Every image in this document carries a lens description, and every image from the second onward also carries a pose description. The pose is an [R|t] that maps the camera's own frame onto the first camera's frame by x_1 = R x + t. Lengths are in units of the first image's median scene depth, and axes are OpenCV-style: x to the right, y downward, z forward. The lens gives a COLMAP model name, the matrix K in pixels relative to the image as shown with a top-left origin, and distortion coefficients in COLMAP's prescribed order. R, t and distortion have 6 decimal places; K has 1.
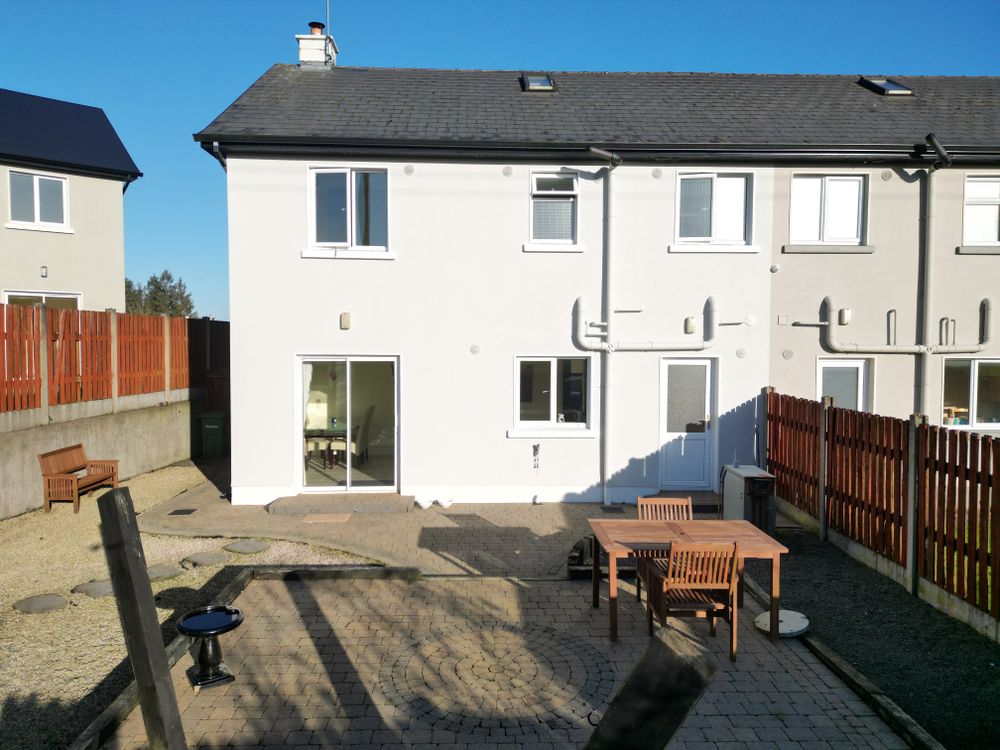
lens RADIAL K [[695.5, 0, 497.8], [0, 695.5, 372.5], [0, 0, 1]] dist [0.084545, -0.083217]
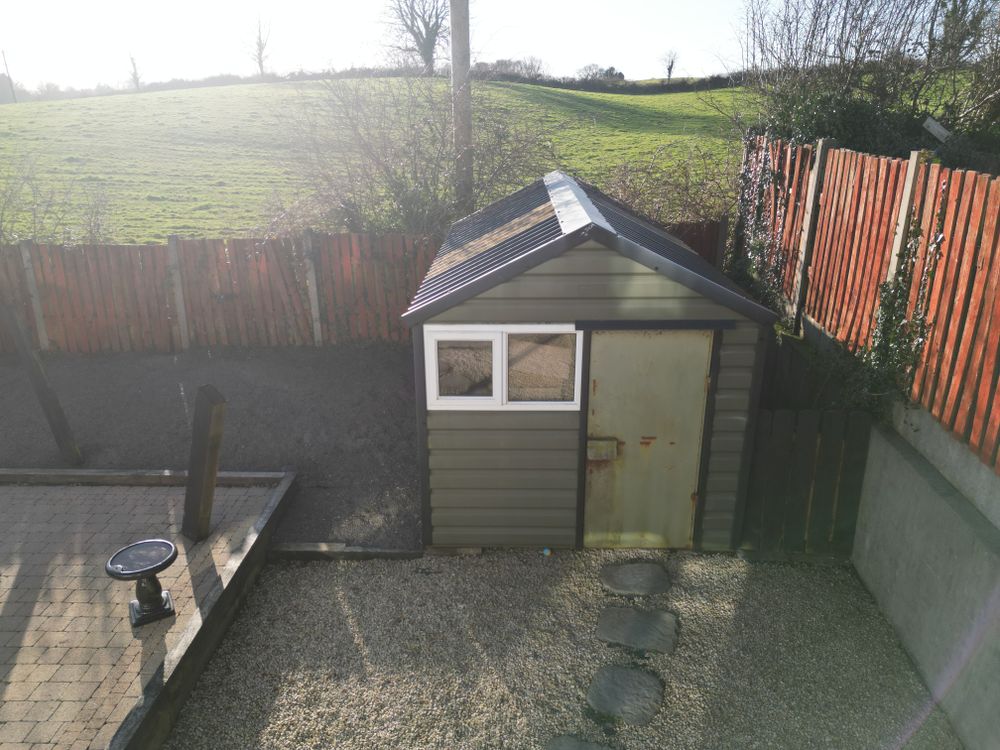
lens RADIAL K [[695.5, 0, 497.8], [0, 695.5, 372.5], [0, 0, 1]] dist [0.084545, -0.083217]
pose [[-0.998371, -0.020511, 0.053246, -0.759545], [0.001492, 0.923457, 0.383699, -0.202273], [-0.057040, 0.383153, -0.921922, 1.427653]]
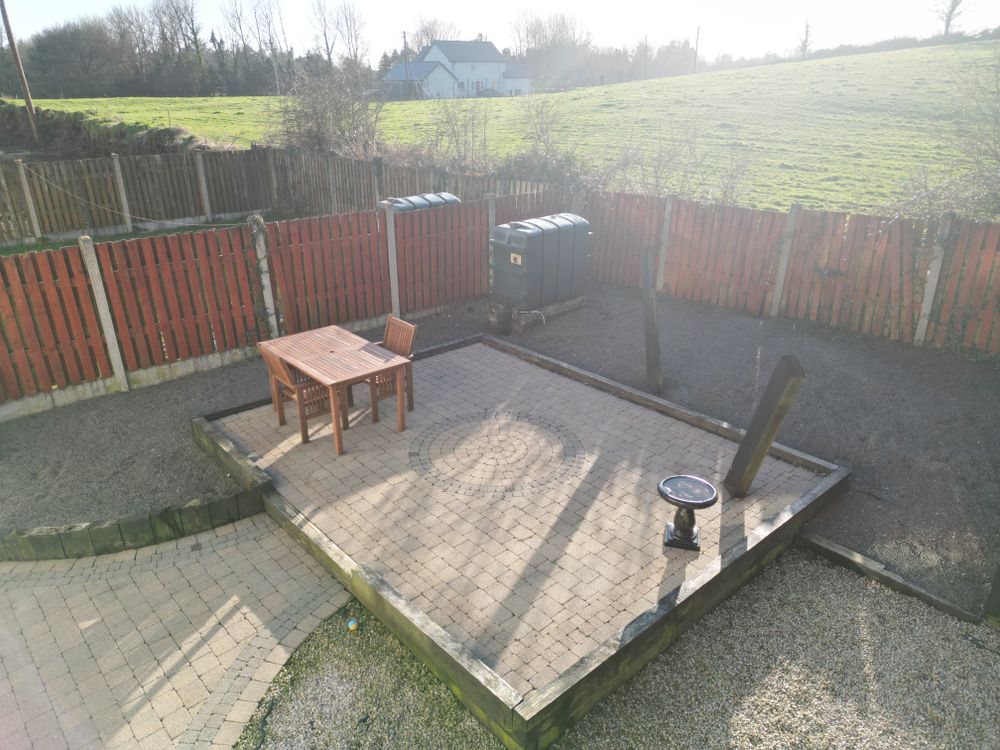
lens RADIAL K [[695.5, 0, 497.8], [0, 695.5, 372.5], [0, 0, 1]] dist [0.084545, -0.083217]
pose [[-0.643685, -0.292572, 0.707157, -0.745930], [0.031761, 0.913028, 0.406658, -0.202752], [-0.764631, 0.284220, -0.578410, 1.441072]]
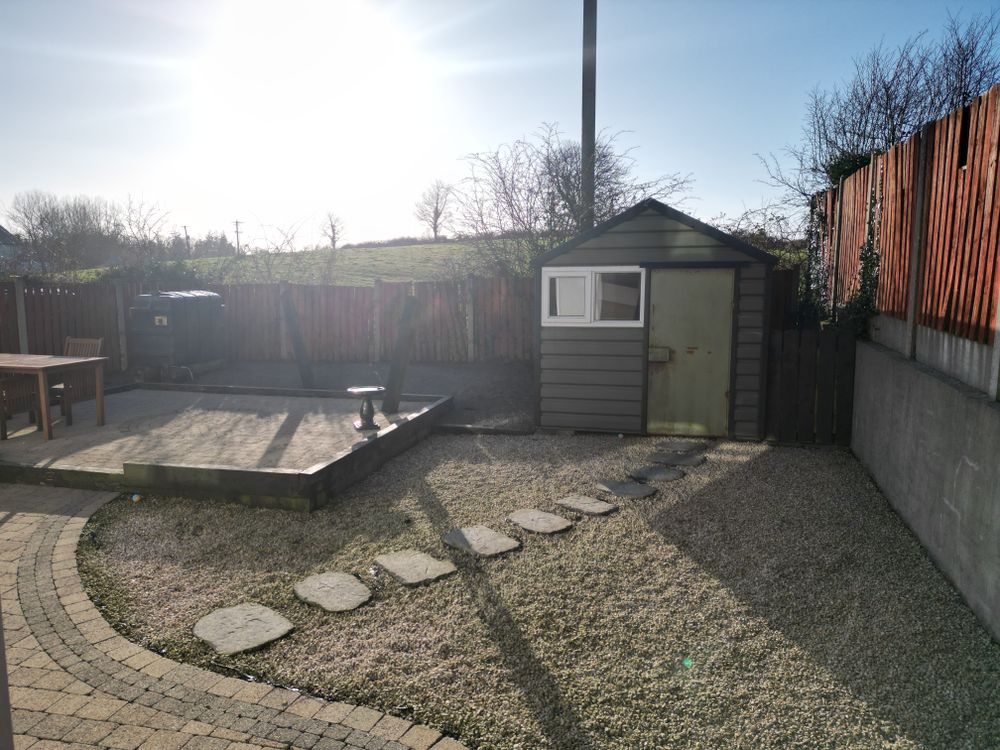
lens RADIAL K [[695.5, 0, 497.8], [0, 695.5, 372.5], [0, 0, 1]] dist [0.084545, -0.083217]
pose [[-0.965196, -0.040091, 0.258437, -0.893860], [0.005725, 0.984705, 0.174135, 0.031552], [-0.261466, 0.169554, -0.950204, 1.957117]]
